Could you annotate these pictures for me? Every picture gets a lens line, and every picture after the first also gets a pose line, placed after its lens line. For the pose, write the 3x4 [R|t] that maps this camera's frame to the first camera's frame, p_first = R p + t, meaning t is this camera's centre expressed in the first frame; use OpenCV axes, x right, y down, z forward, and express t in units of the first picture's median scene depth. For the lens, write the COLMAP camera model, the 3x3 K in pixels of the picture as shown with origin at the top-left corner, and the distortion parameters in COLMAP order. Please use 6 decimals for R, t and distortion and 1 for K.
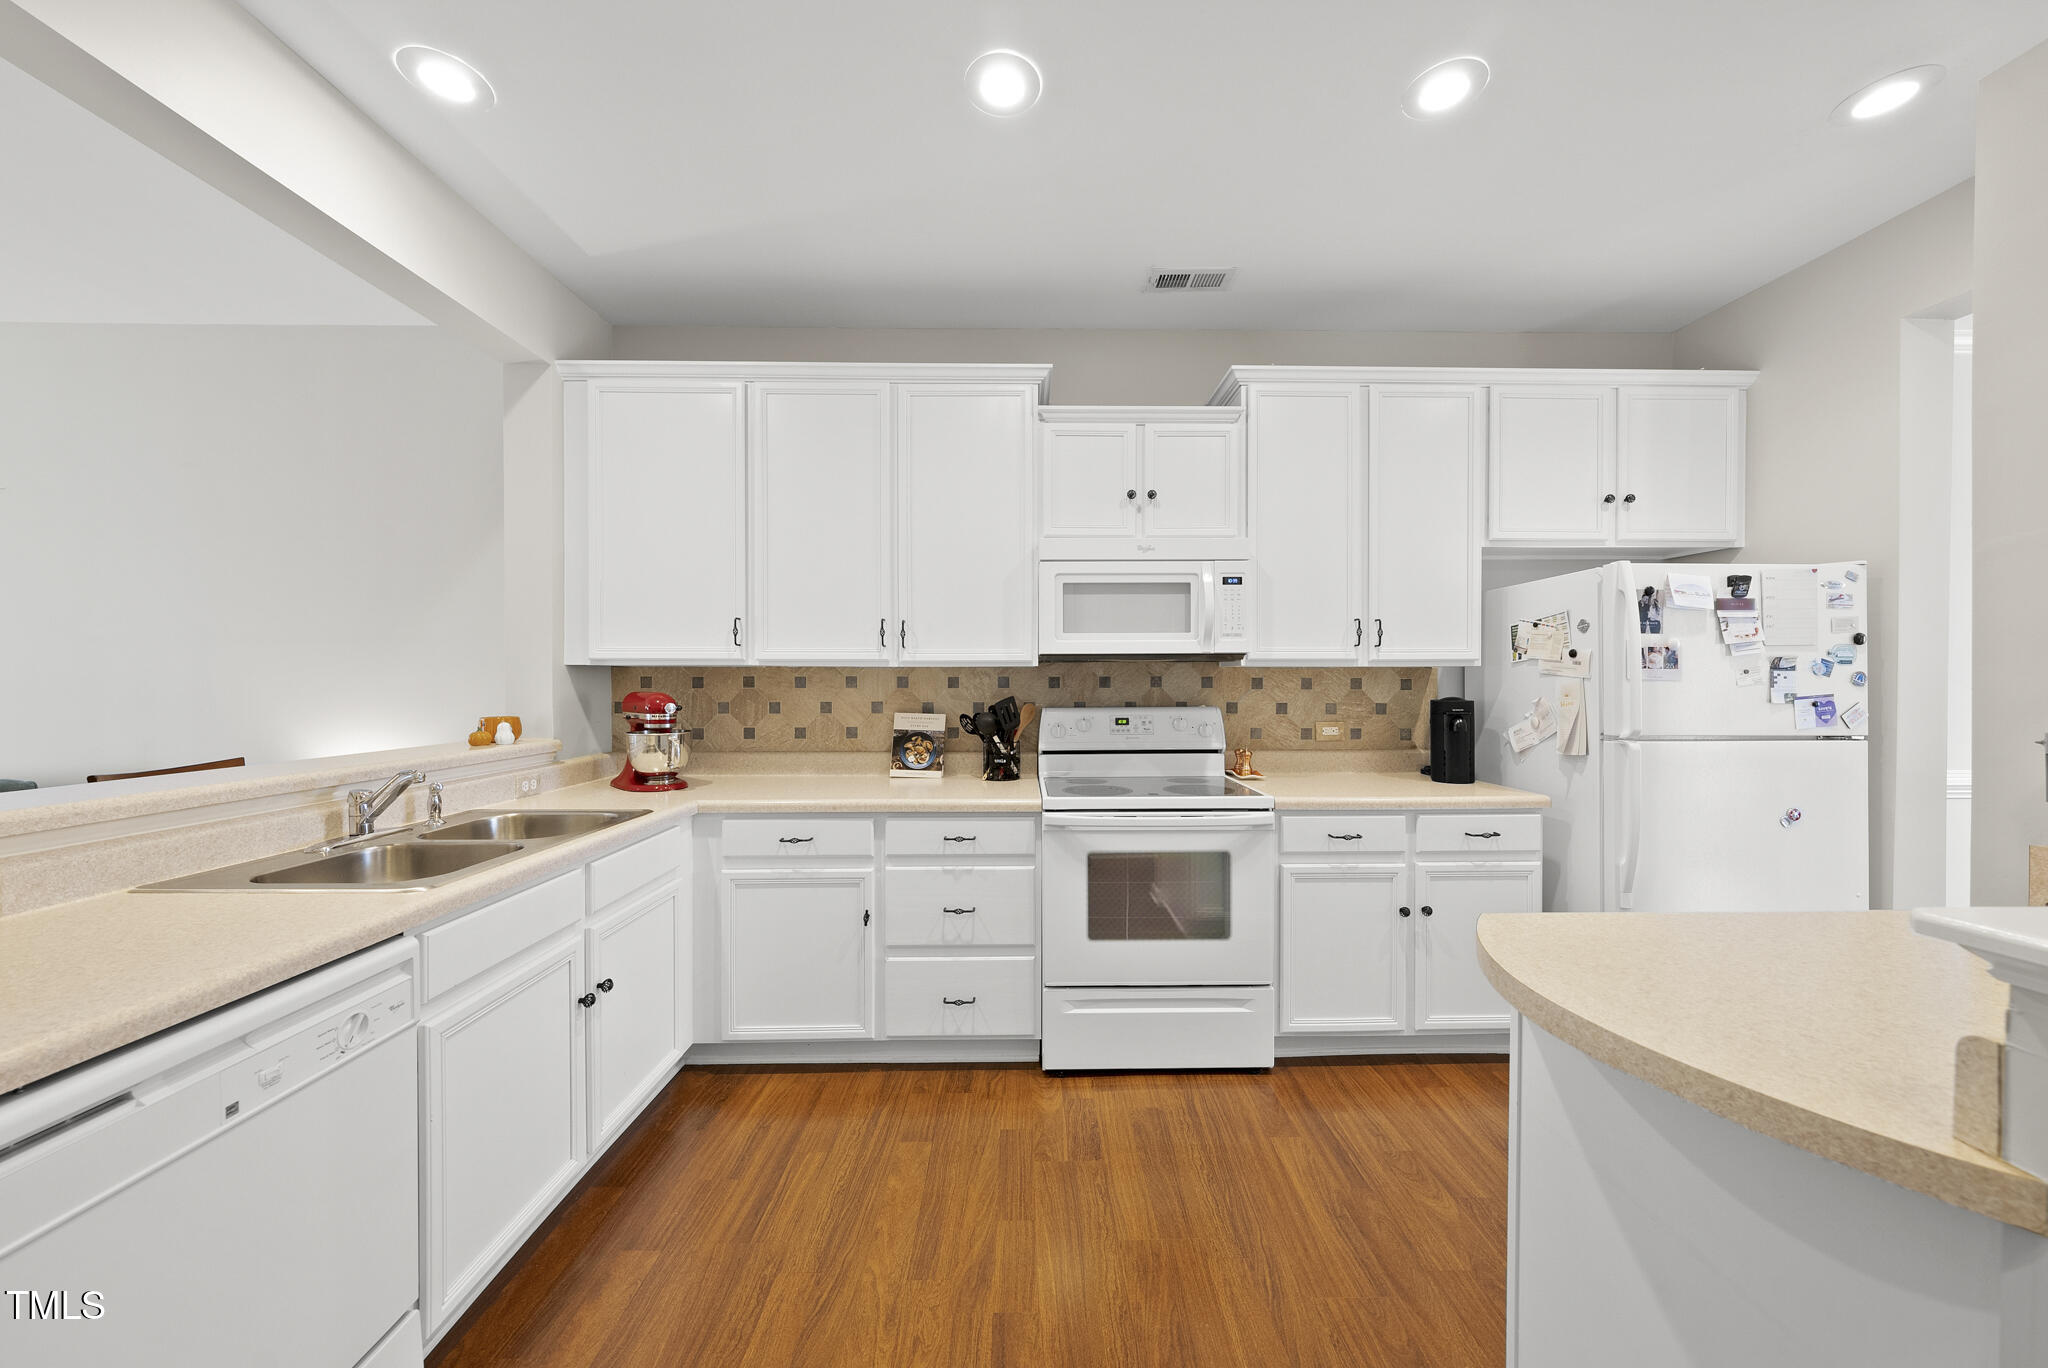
lens RADIAL K [[701.9, 0, 1028.4], [0, 701.9, 681.3], [0, 0, 1]] dist [0.000172, -0.000015]
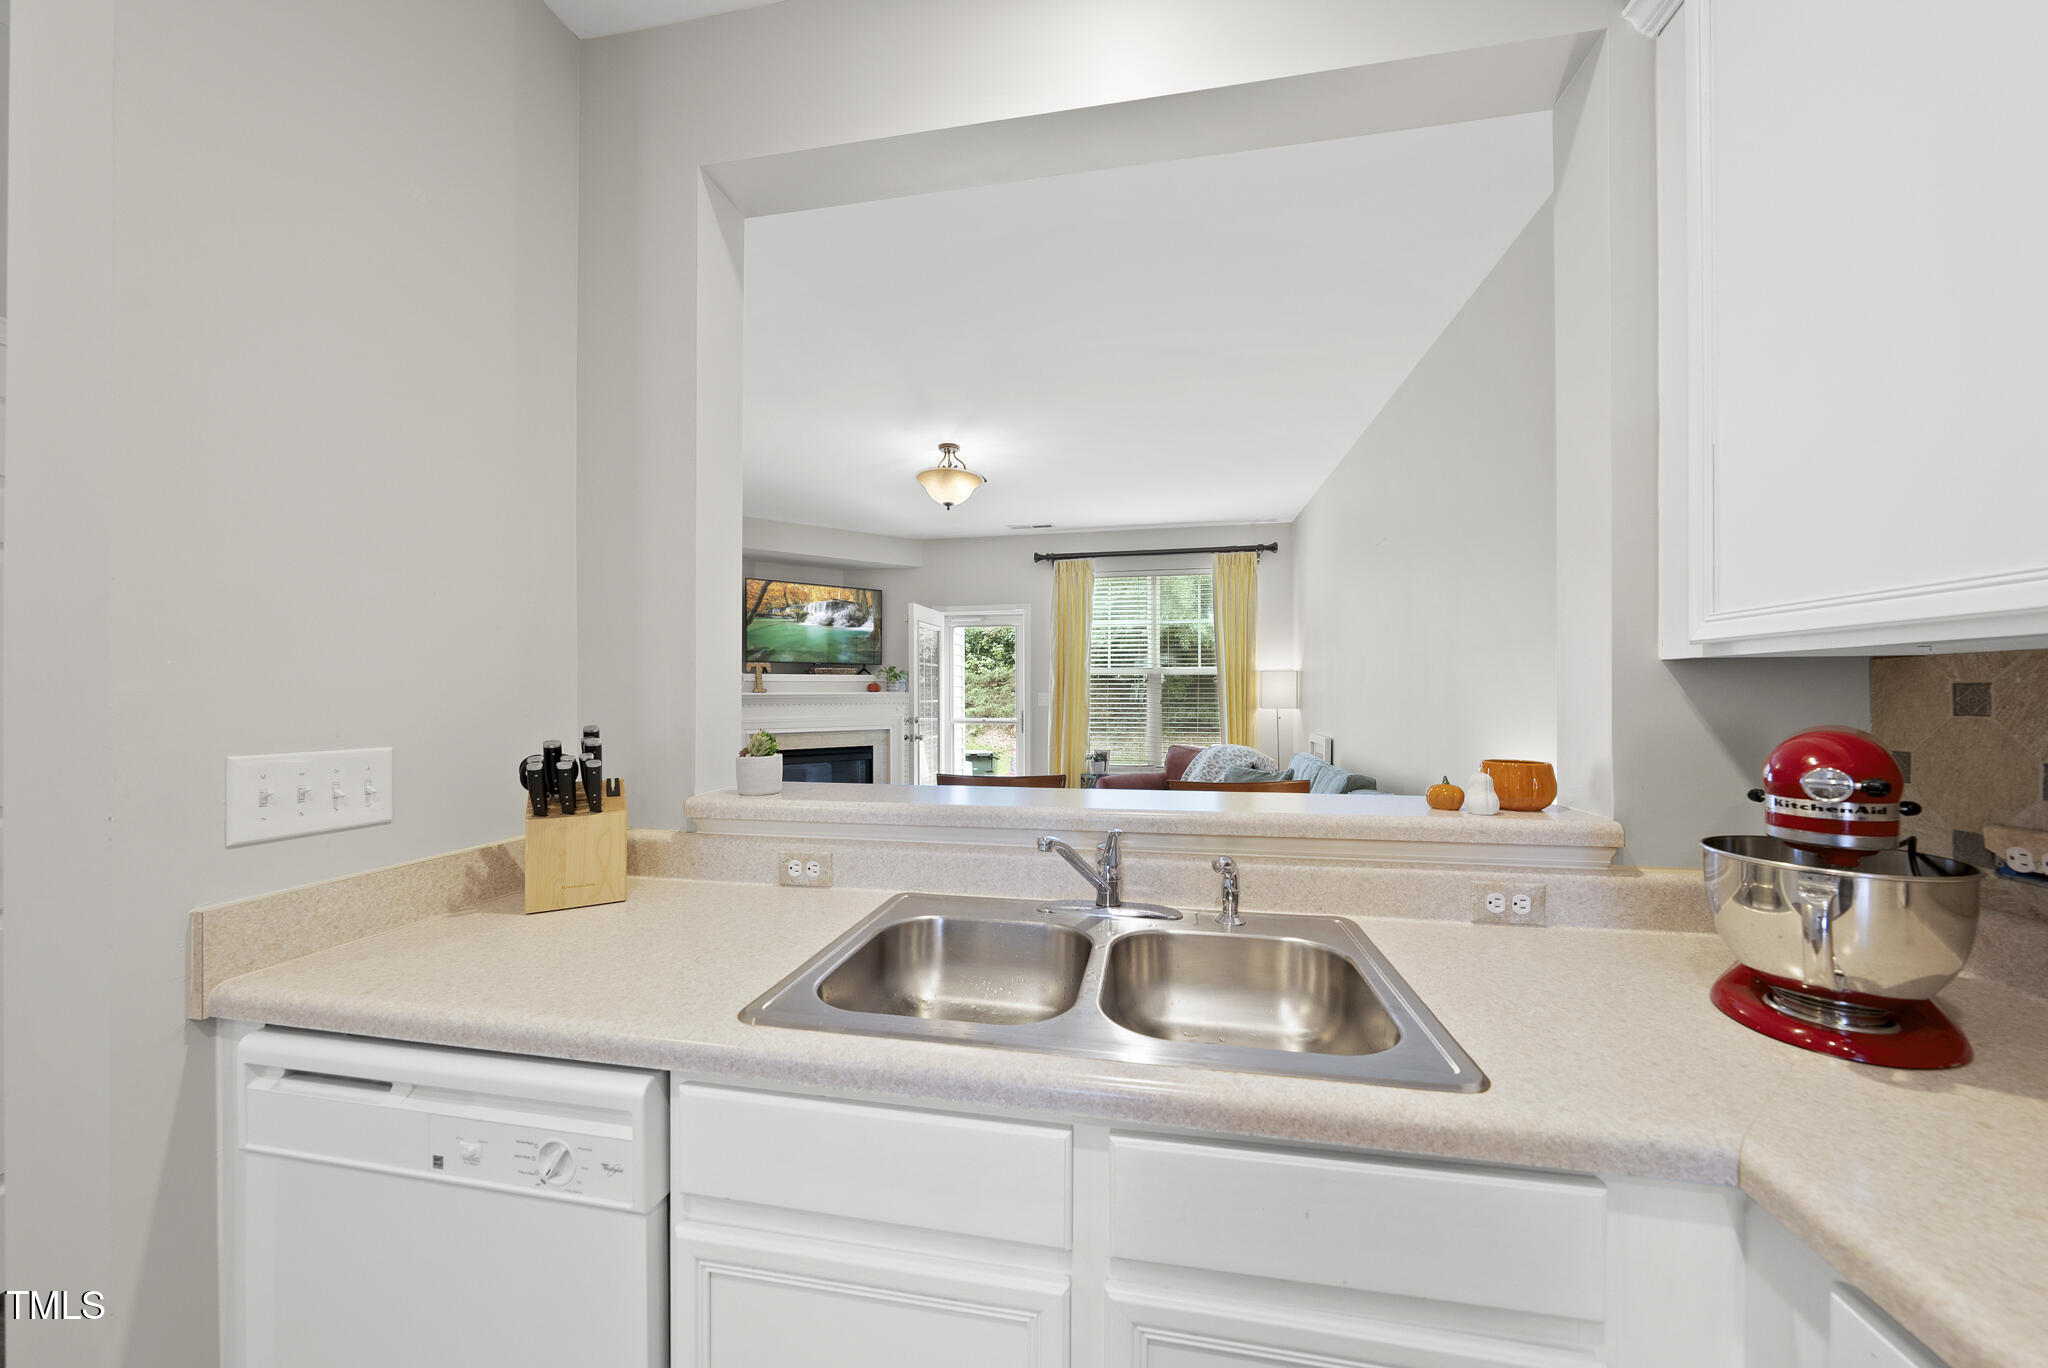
lens RADIAL K [[694.6, 0, 1026.5], [0, 694.6, 699.3], [0, 0, 1]] dist [-0.001111, -0.000091]
pose [[-0.200093, 0.005604, -0.979761, -0.150888], [0.001581, 0.999984, 0.005397, -0.001174], [0.979776, -0.000469, -0.200098, 0.737753]]
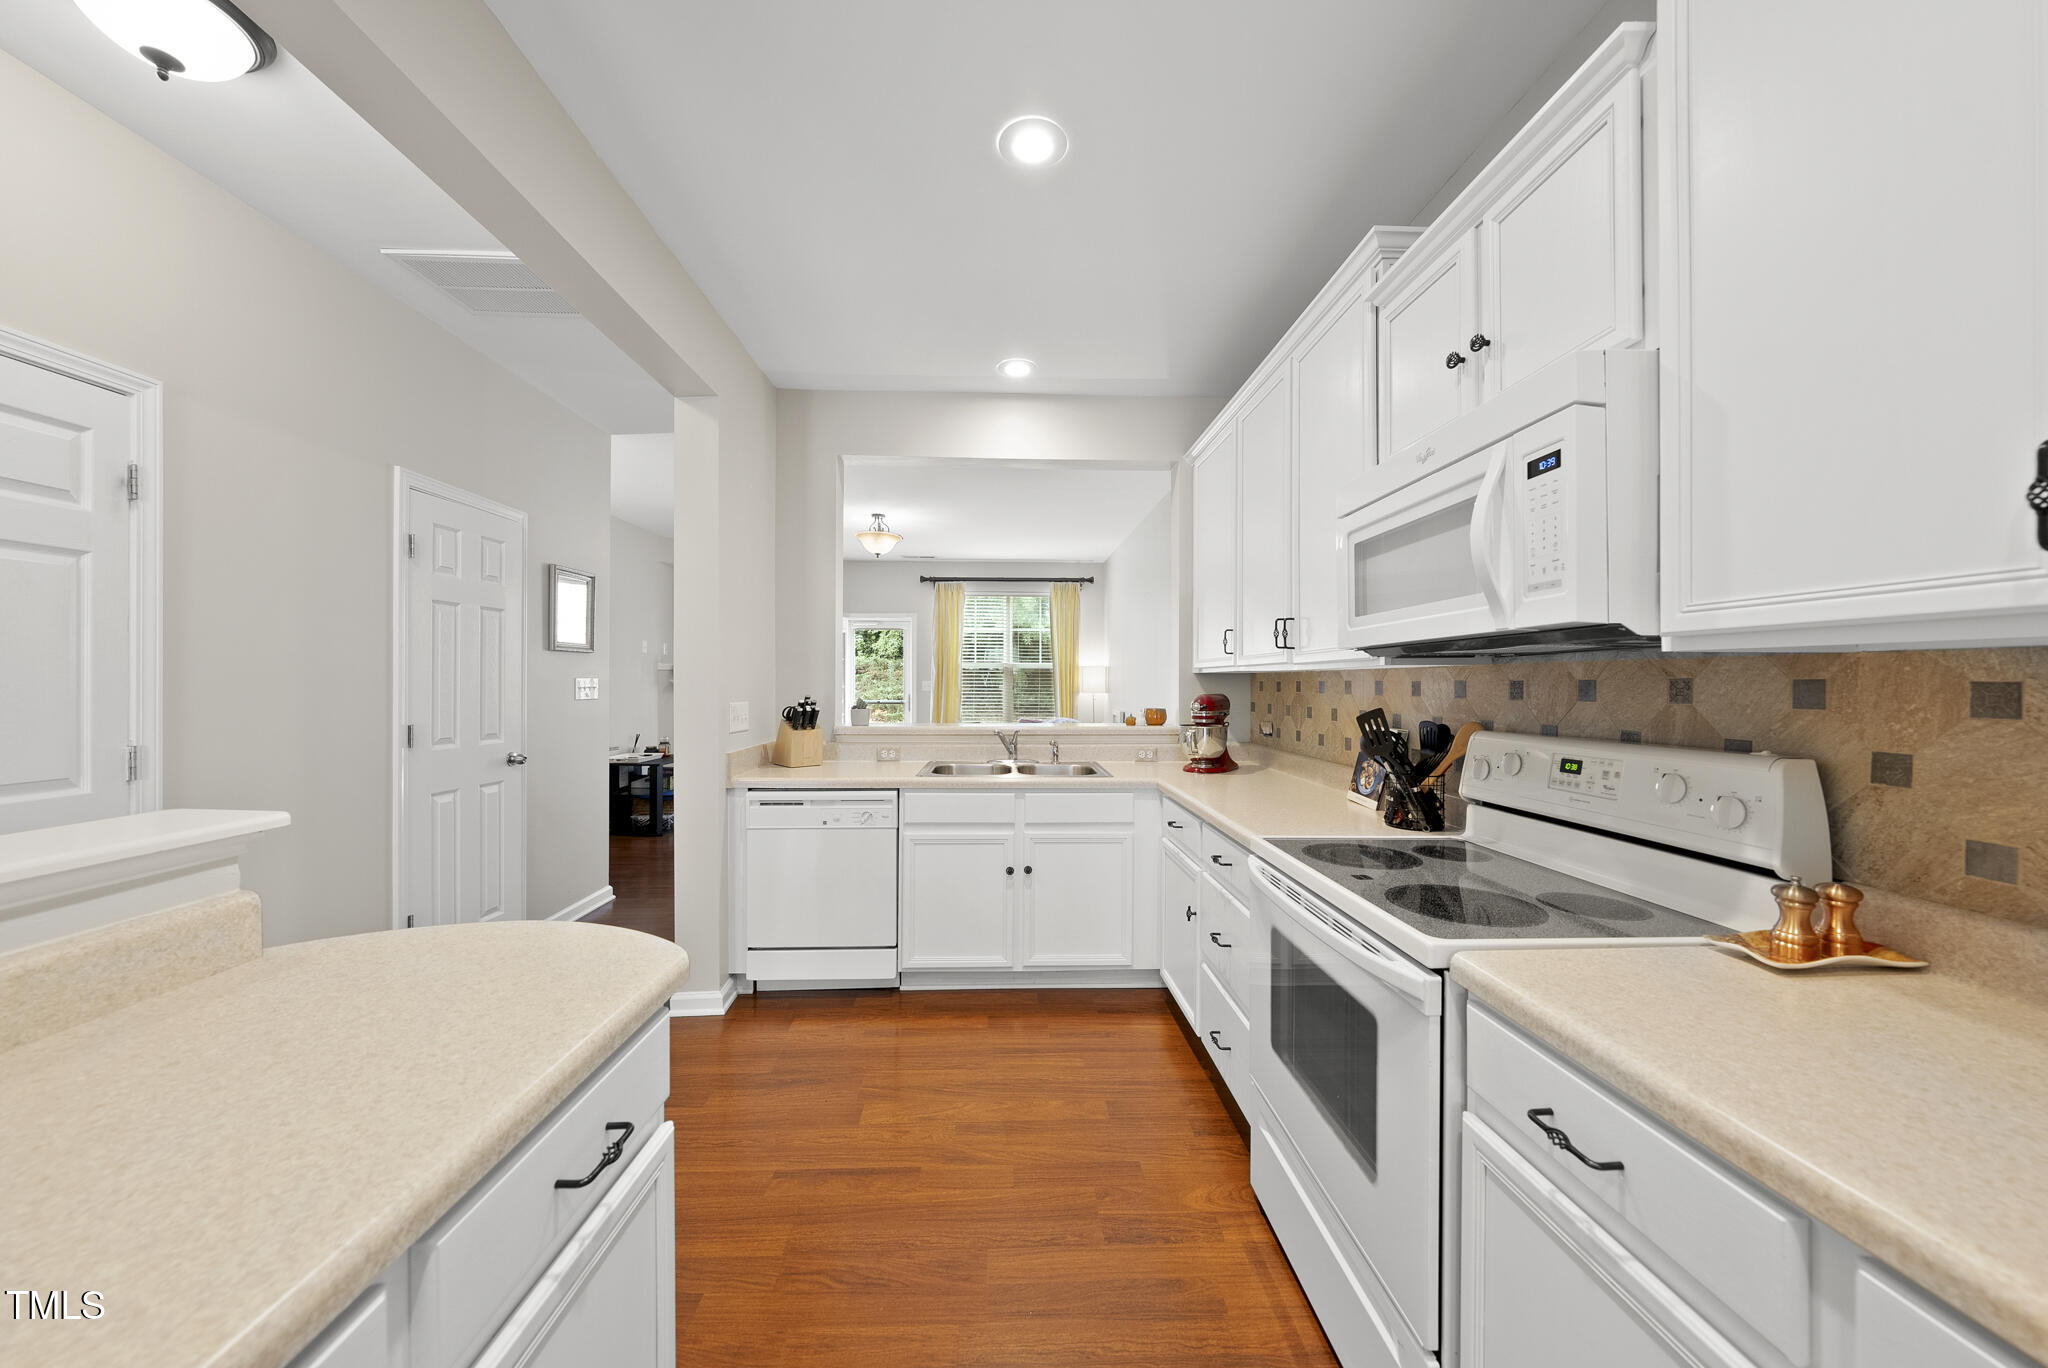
lens RADIAL K [[701.9, 0, 1028.4], [0, 701.9, 681.3], [0, 0, 1]] dist [0.000172, -0.000015]
pose [[0.031081, -0.002157, -0.999515, 0.748803], [-0.004814, 0.999986, -0.002308, -0.003057], [0.999505, 0.004883, 0.031071, 0.681218]]
